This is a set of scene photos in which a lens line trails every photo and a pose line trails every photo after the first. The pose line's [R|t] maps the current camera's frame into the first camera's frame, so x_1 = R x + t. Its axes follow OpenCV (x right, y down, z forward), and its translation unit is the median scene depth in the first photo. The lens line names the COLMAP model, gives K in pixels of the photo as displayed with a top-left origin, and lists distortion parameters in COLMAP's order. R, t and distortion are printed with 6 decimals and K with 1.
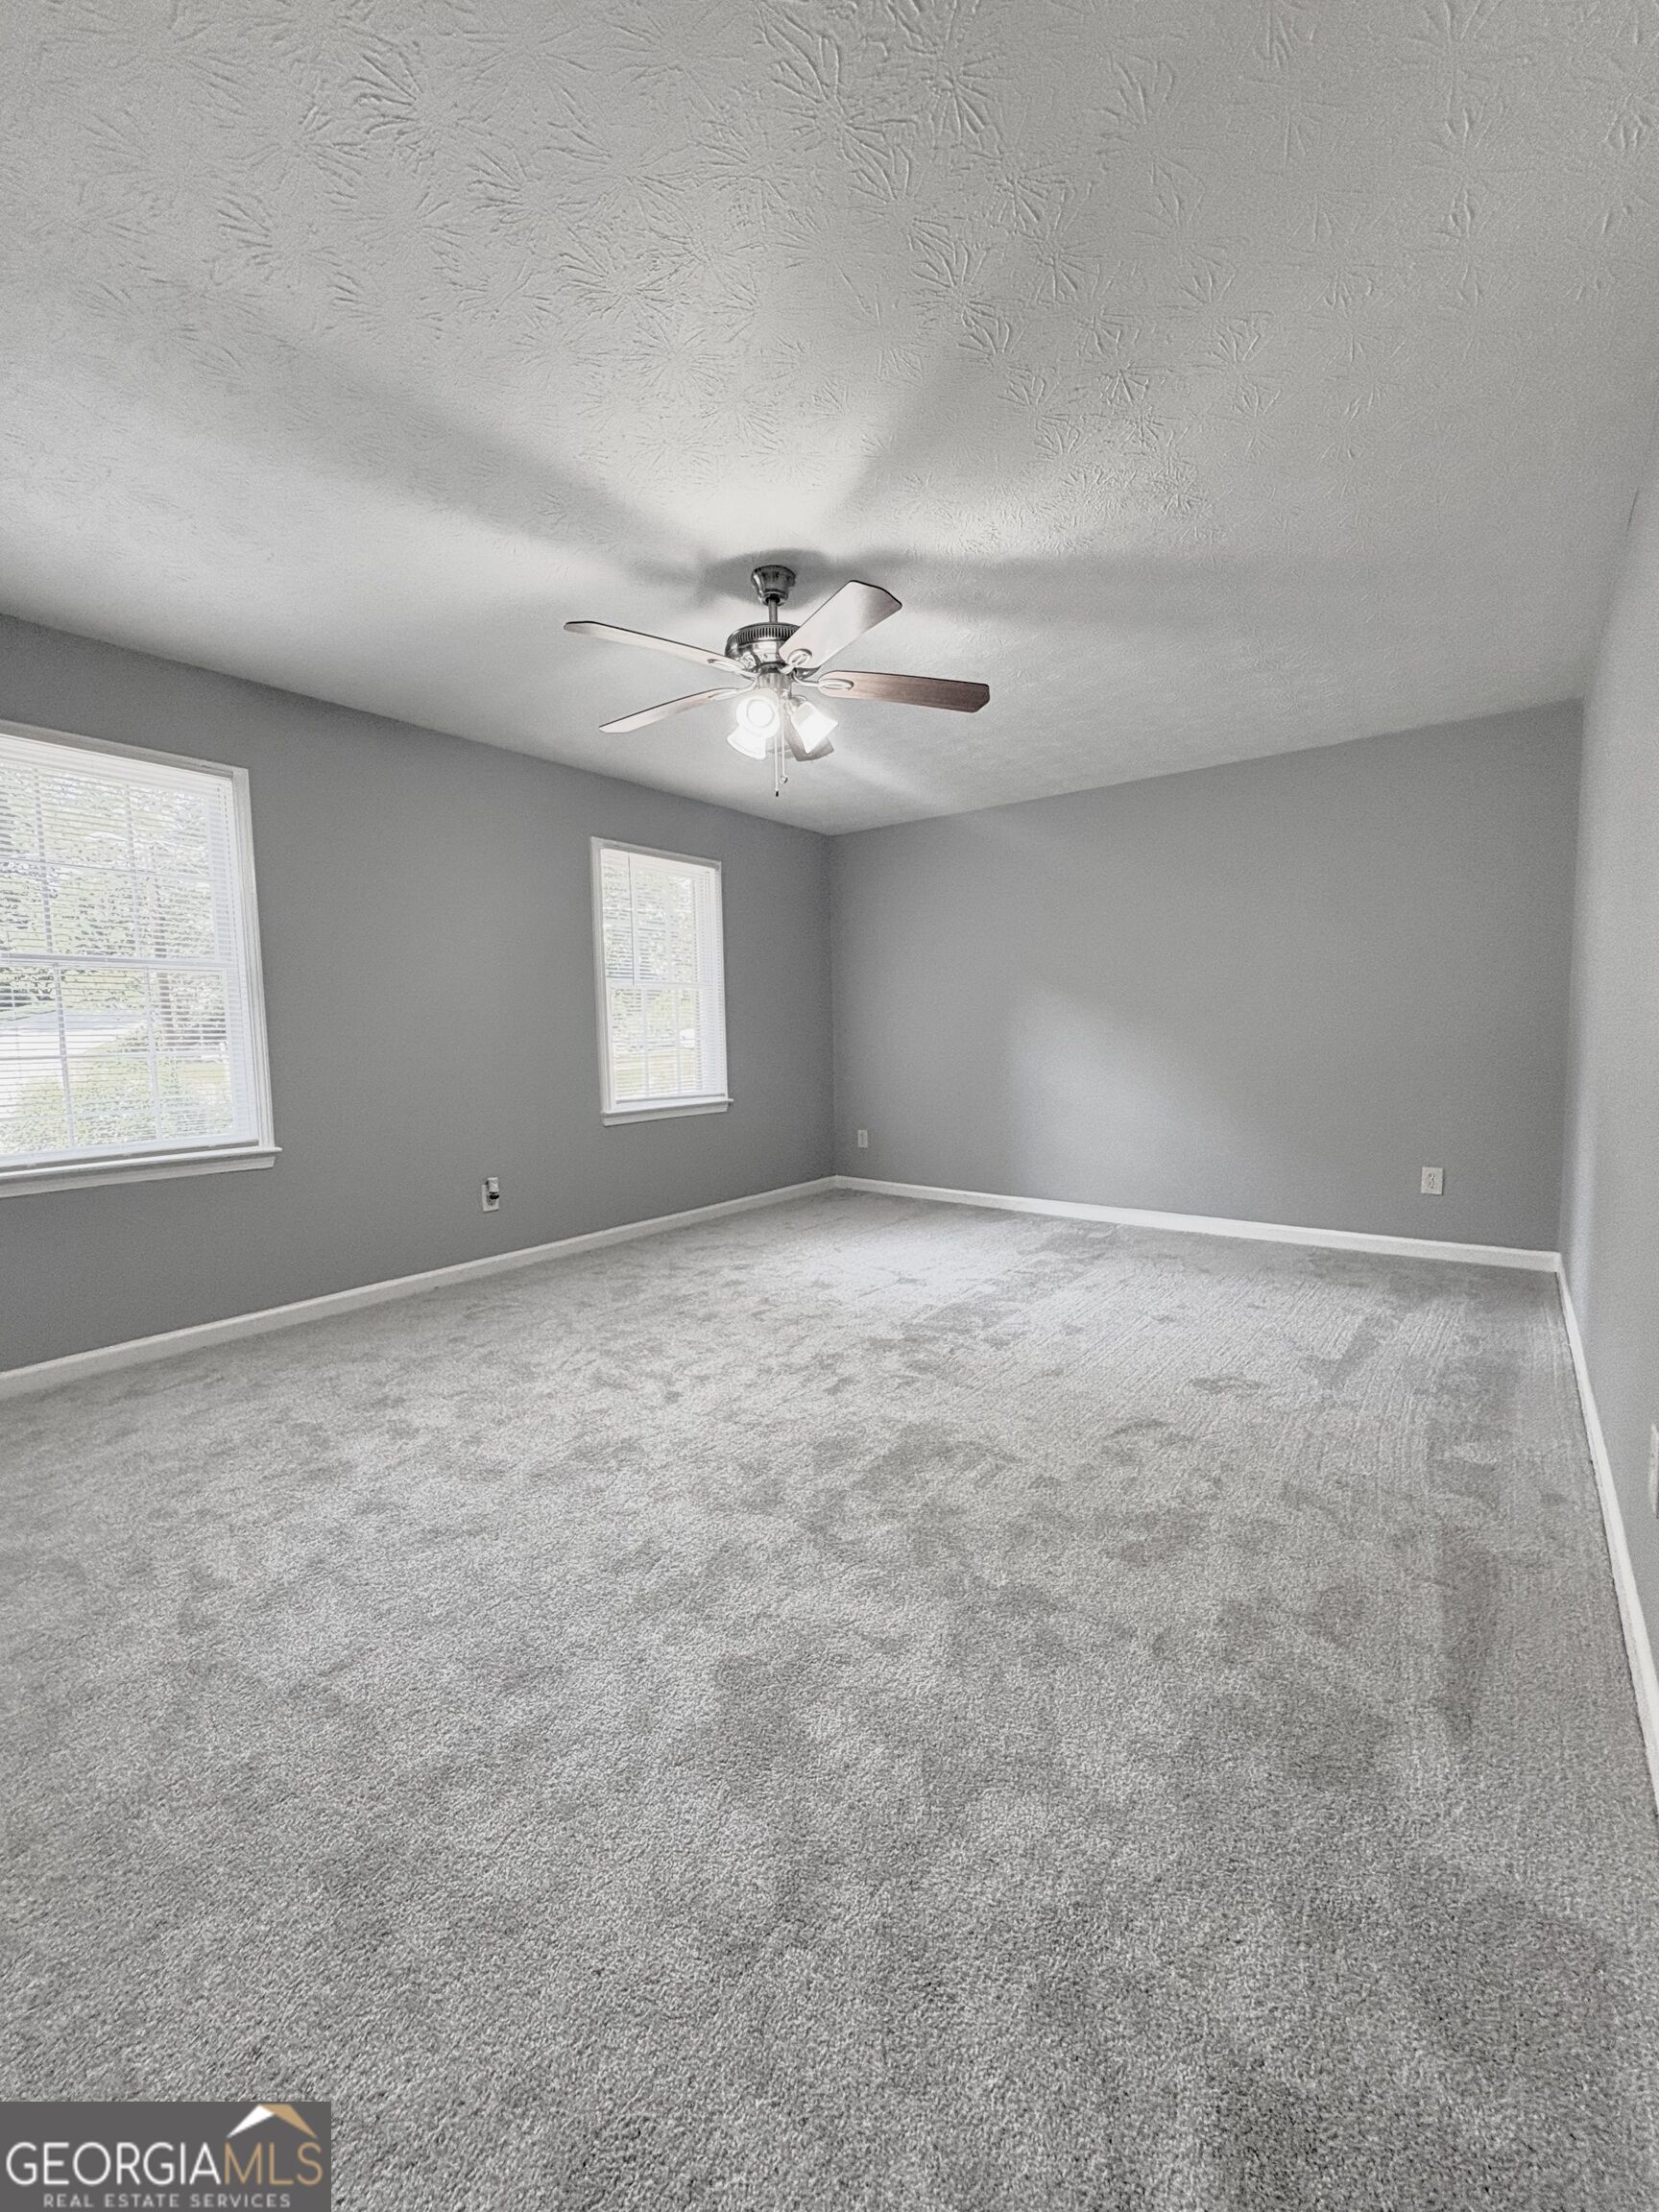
lens RADIAL K [[890.1, 0, 829.5], [0, 890.1, 1106.0], [0, 0, 1]] dist [0.024960, 0.000206]
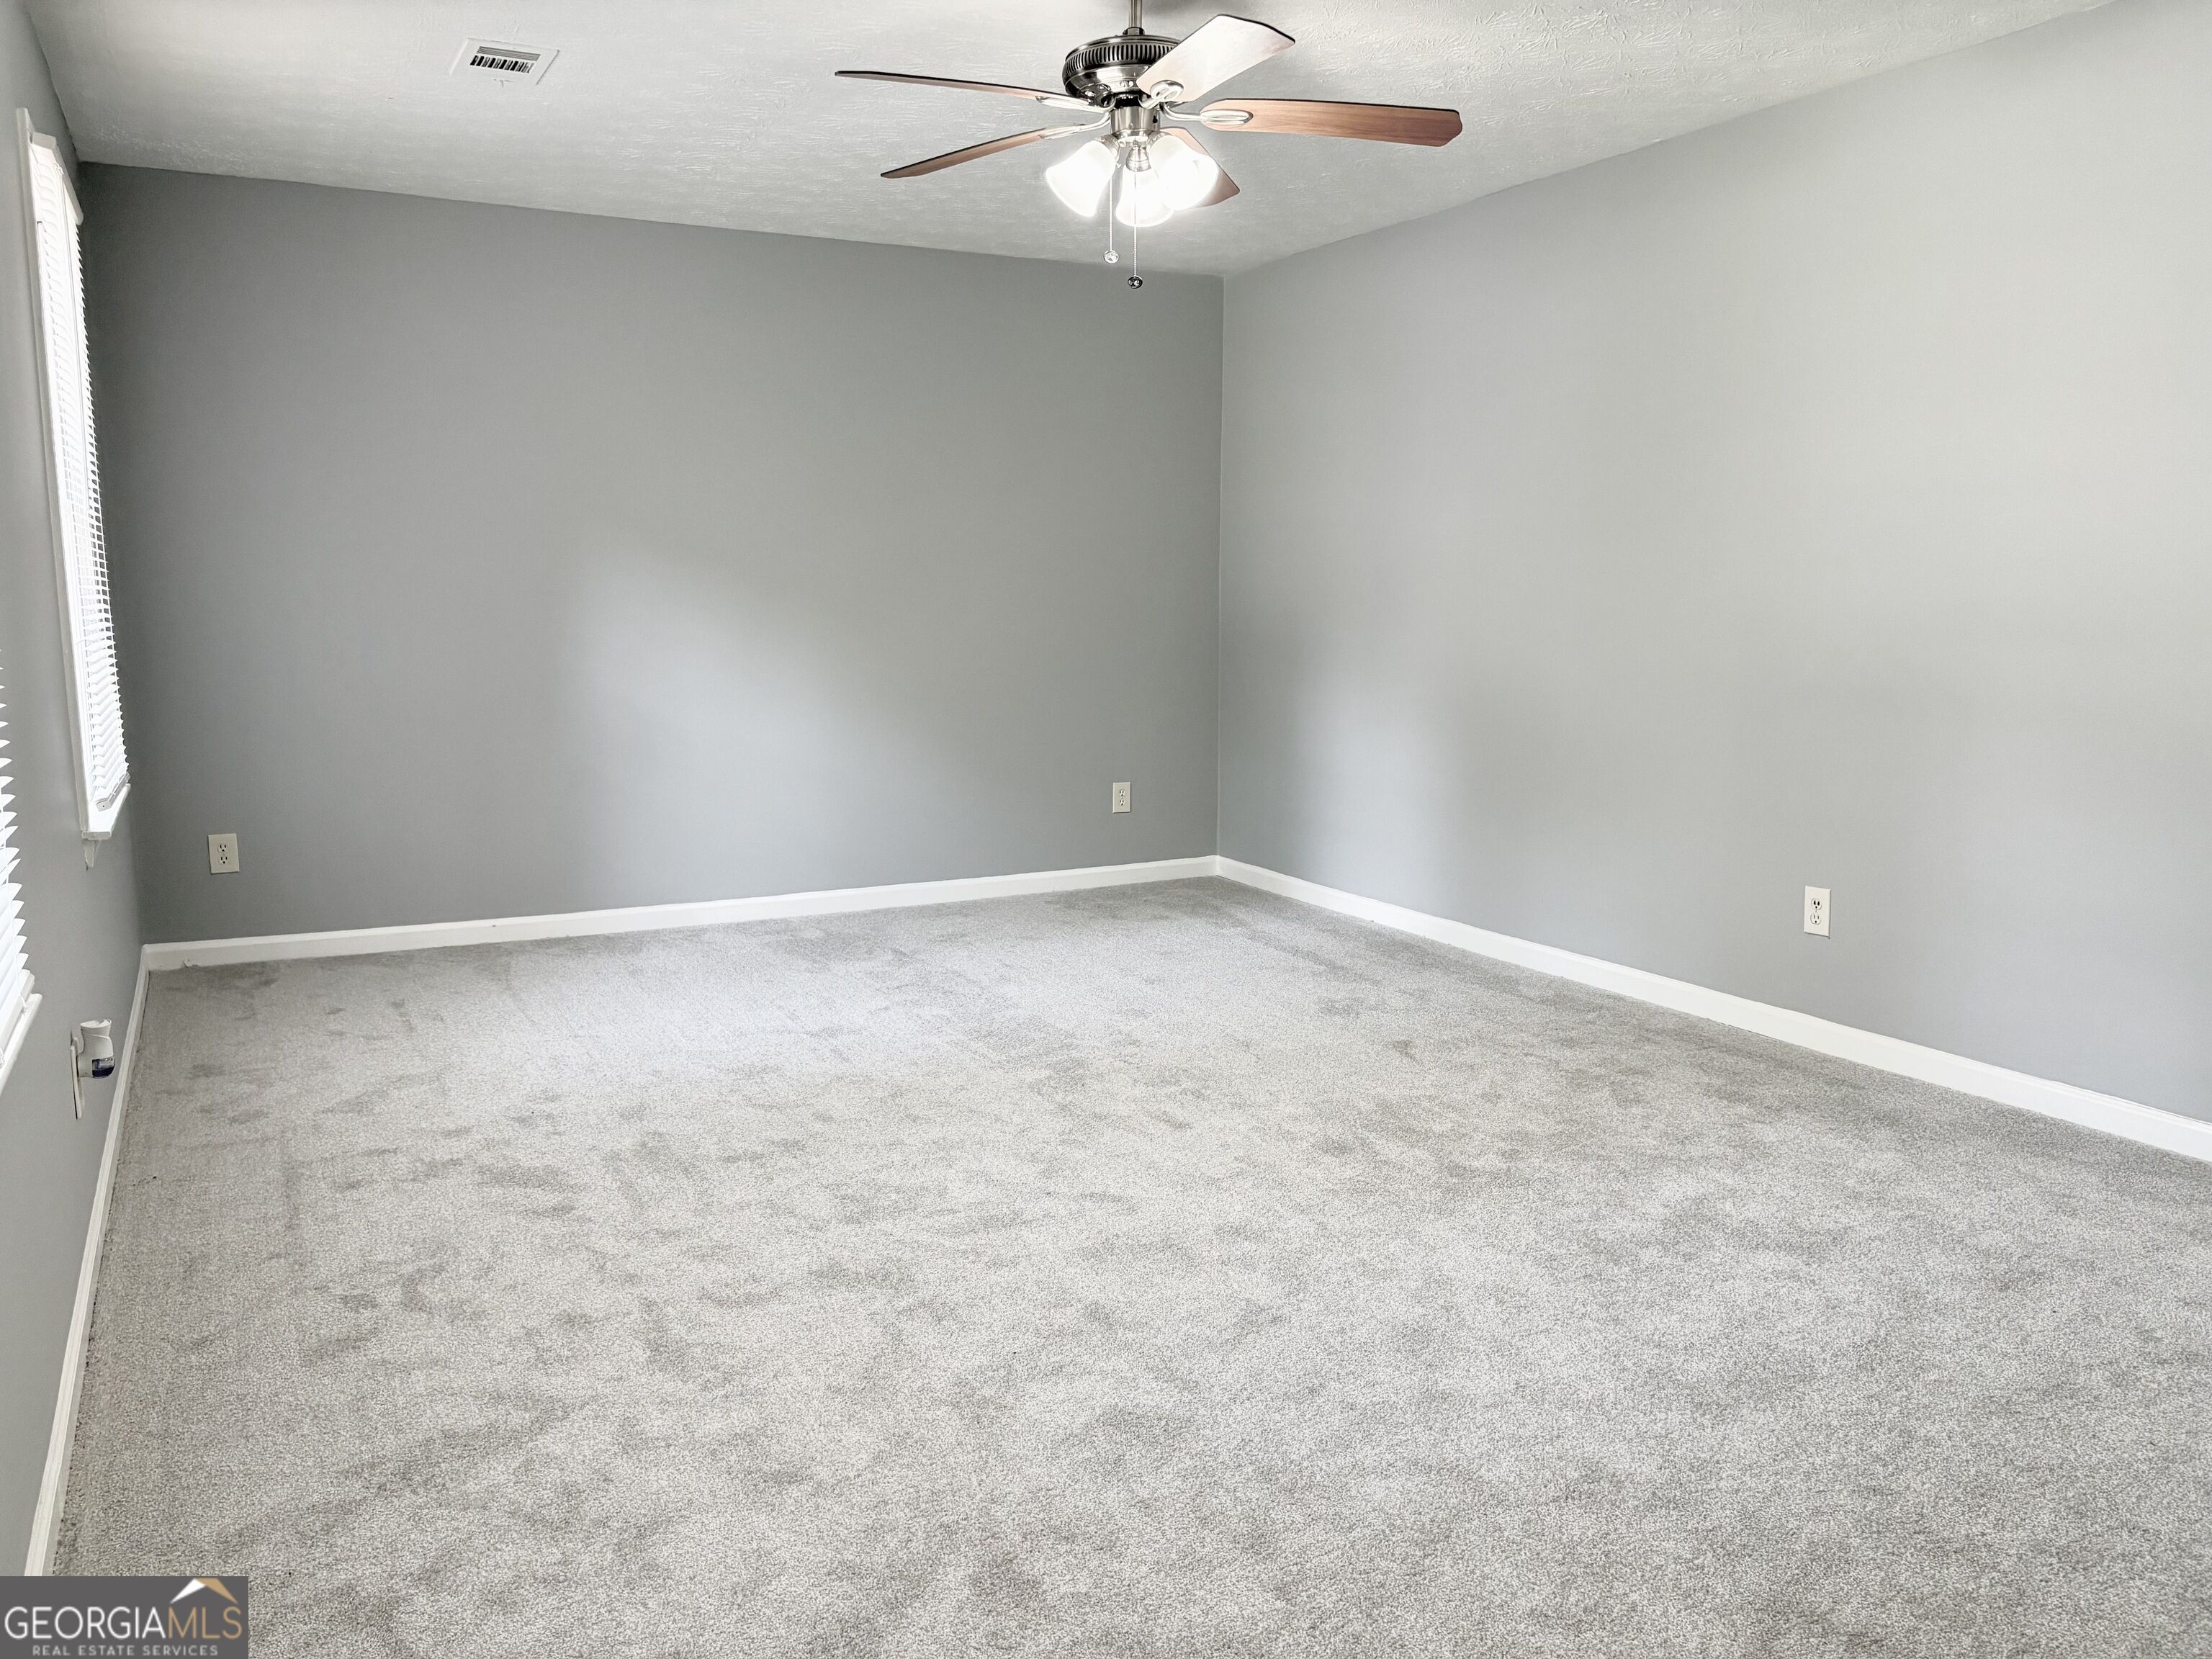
lens RADIAL K [[1662.8, 0, 1106.0], [0, 1662.8, 829.5], [0, 0, 1]] dist [0.069359, -0.000258]
pose [[0.425981, -0.110460, 0.897964, -0.970615], [0.068219, 0.993615, 0.089864, -0.040401], [-0.902157, 0.022978, 0.430796, 0.363208]]
